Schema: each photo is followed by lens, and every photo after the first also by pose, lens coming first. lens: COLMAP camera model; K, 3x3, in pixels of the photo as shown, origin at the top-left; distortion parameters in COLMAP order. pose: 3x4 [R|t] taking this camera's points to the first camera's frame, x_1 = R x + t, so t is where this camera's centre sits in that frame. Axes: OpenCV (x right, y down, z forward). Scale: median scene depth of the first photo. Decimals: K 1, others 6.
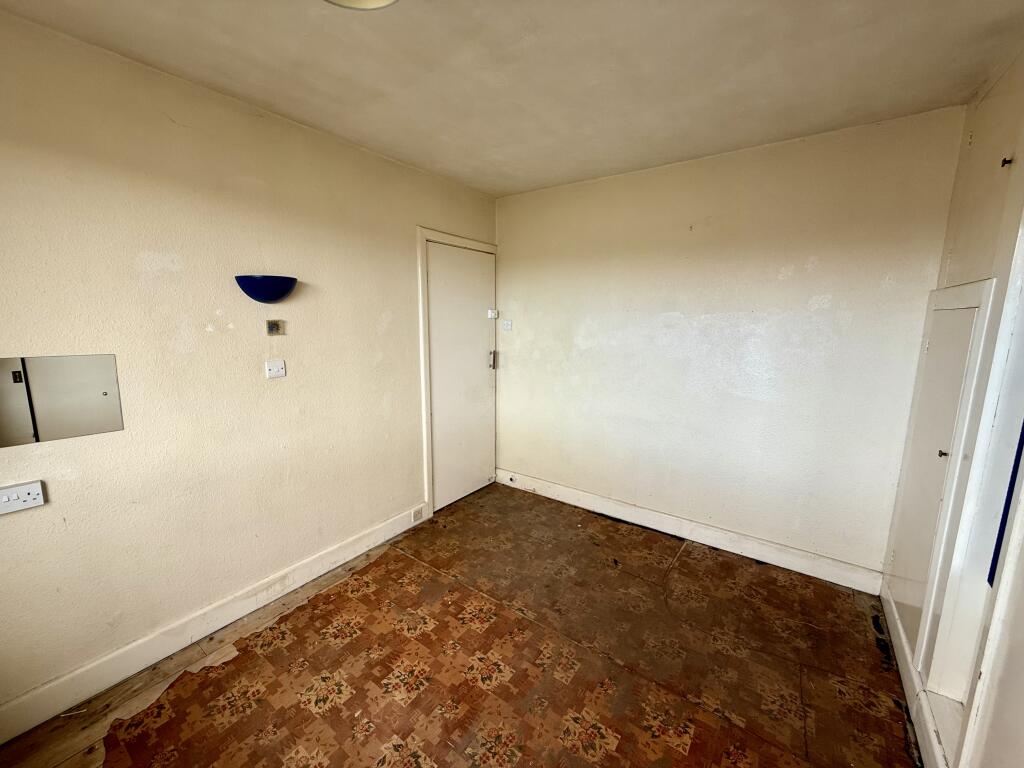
lens RADIAL K [[406.8, 0, 511.8], [0, 406.8, 378.6], [0, 0, 1]] dist [-0.000993, 0.000387]
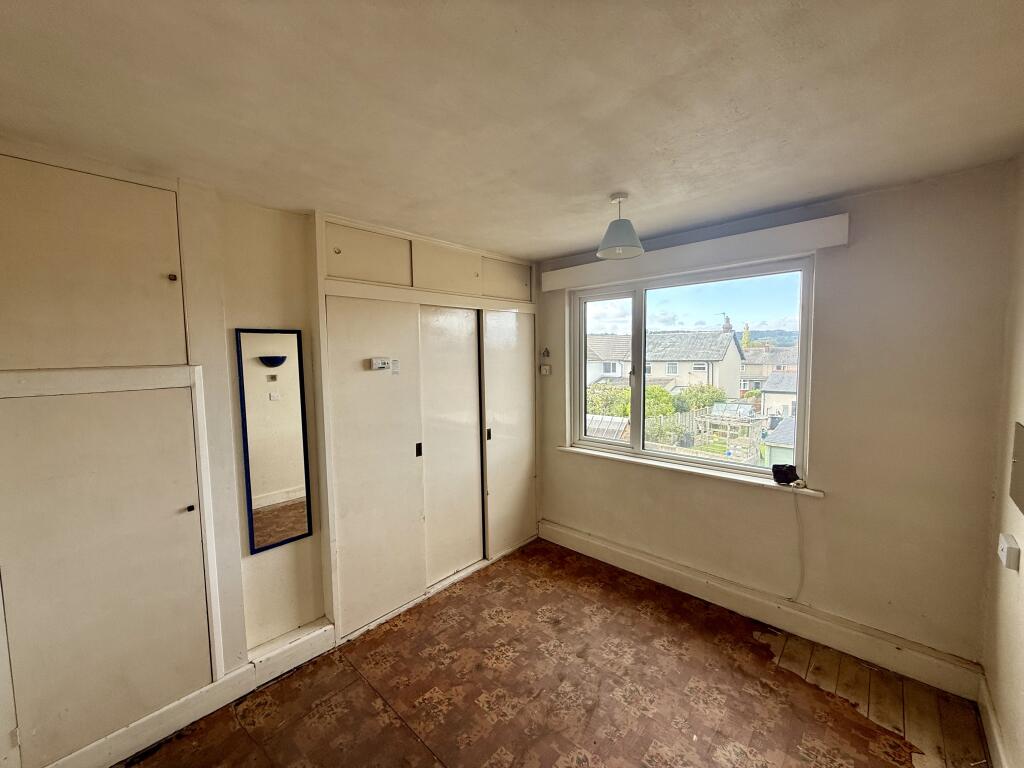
lens RADIAL K [[406.8, 0, 512.2], [0, 406.8, 385.0], [0, 0, 1]] dist [-0.000993, 0.000387]
pose [[-0.992008, 0.002959, 0.126137, -0.021433], [0.033448, 0.970122, 0.240299, -0.393177], [-0.121657, 0.242598, -0.962469, 1.832511]]
